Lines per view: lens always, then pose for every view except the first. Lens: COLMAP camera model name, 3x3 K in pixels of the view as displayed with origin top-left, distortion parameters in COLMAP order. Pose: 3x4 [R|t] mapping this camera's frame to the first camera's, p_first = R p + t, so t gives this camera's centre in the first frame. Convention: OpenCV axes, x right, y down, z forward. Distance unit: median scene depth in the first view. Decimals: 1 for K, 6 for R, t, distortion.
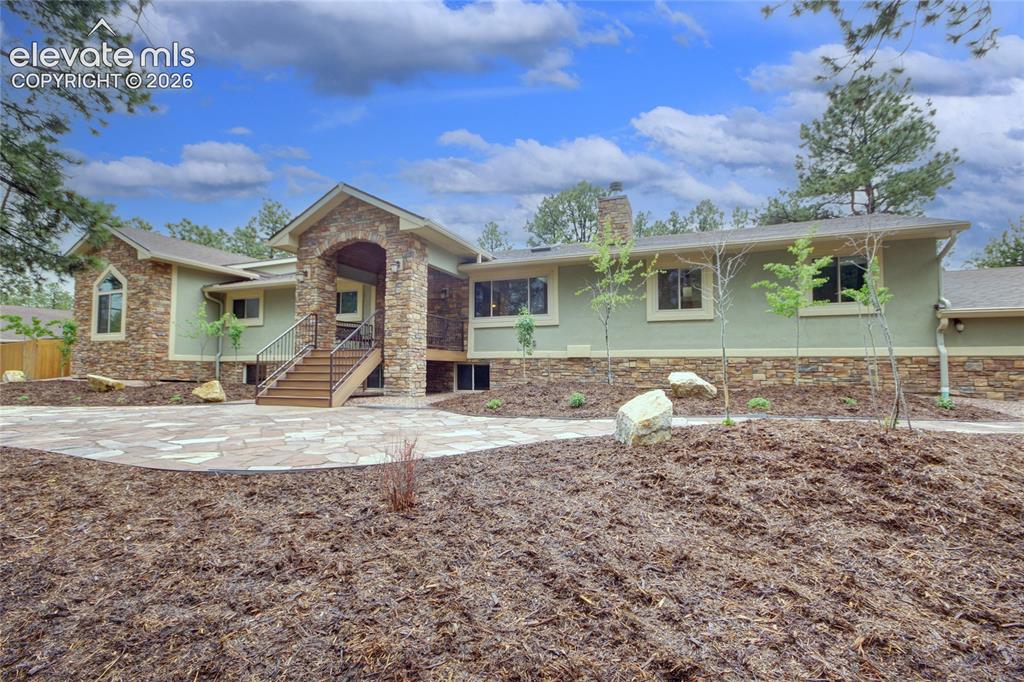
lens RADIAL K [[467.4, 0, 517.2], [0, 467.4, 346.0], [0, 0, 1]] dist [0.001948, 0.000009]
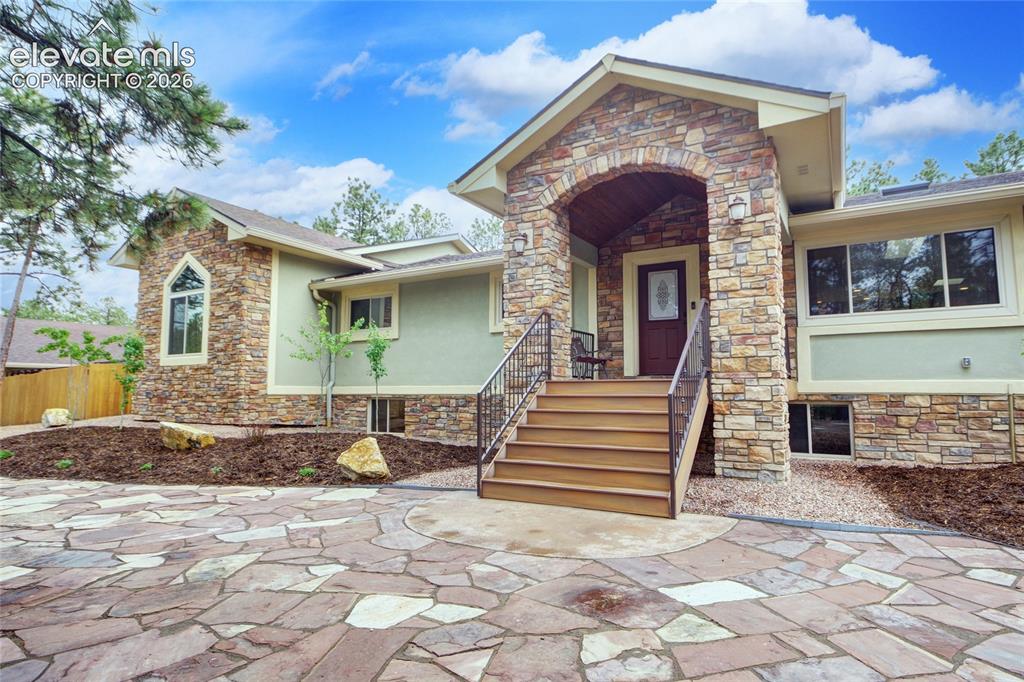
lens RADIAL K [[568.3, 0, 516.7], [0, 568.3, 343.9], [0, 0, 1]] dist [-0.016264, 0.058681]
pose [[0.987314, -0.015924, -0.157977, -0.311647], [0.010479, 0.999324, -0.035239, -0.009343], [0.158431, 0.033136, 0.986814, 0.307570]]
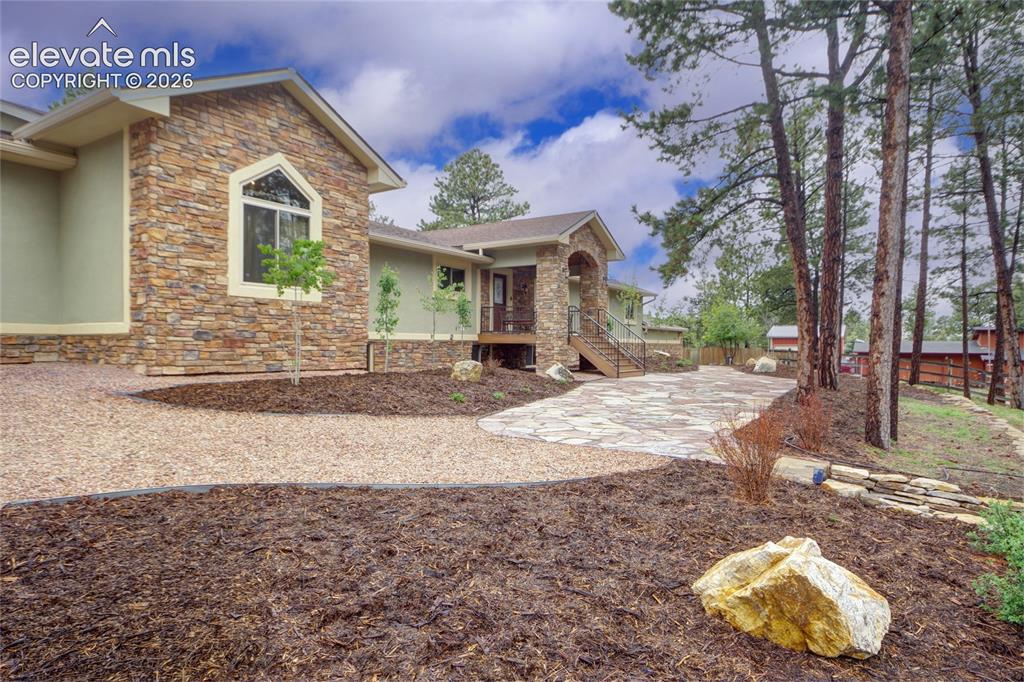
lens RADIAL K [[603.0, 0, 512.0], [0, 603.0, 341.0], [0, 0, 1]] dist [0.019924, 0.000196]
pose [[0.219868, 0.005534, 0.975514, -1.706770], [-0.057185, 0.998337, 0.007226, 0.018019], [-0.973852, -0.057374, 0.219819, 0.678048]]
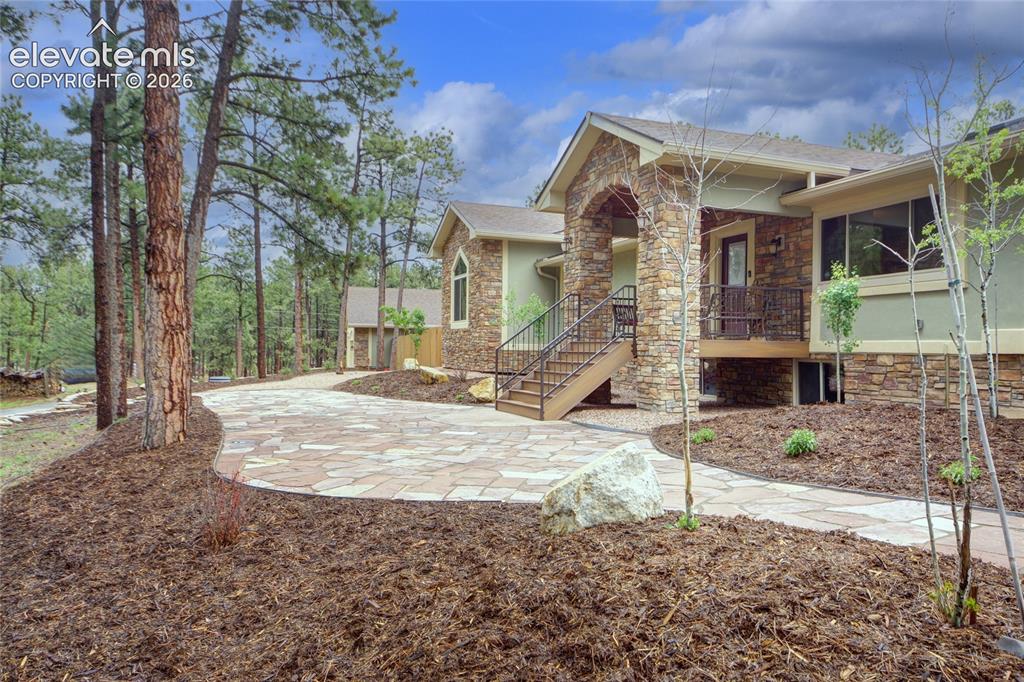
lens RADIAL K [[718.1, 0, 512.0], [0, 718.1, 341.0], [0, 0, 1]] dist [-0.002347, 0.000070]
pose [[0.675548, -0.003234, -0.737309, 0.297937], [0.029351, 0.999316, 0.022509, -0.018299], [0.736731, -0.036847, 0.675181, 0.117795]]
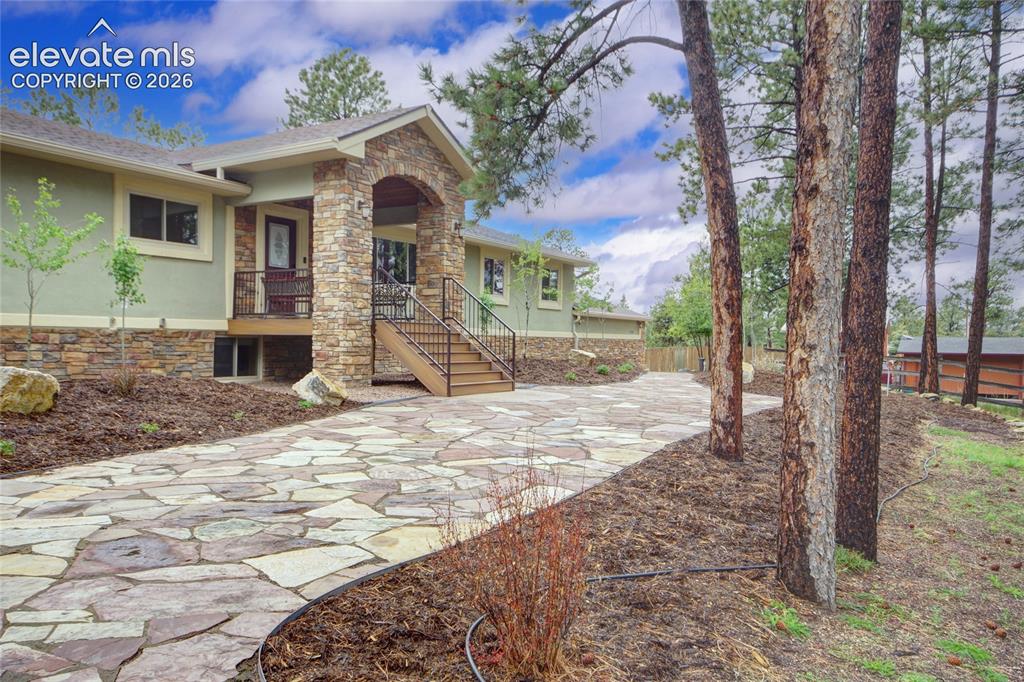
lens RADIAL K [[790.9, 0, 512.0], [0, 790.9, 341.0], [0, 0, 1]] dist [0.015271, 0.006380]
pose [[0.178233, 0.002715, 0.983985, -1.324034], [-0.059667, 0.998186, 0.008053, 0.014748], [-0.982178, -0.060146, 0.178072, 0.498027]]
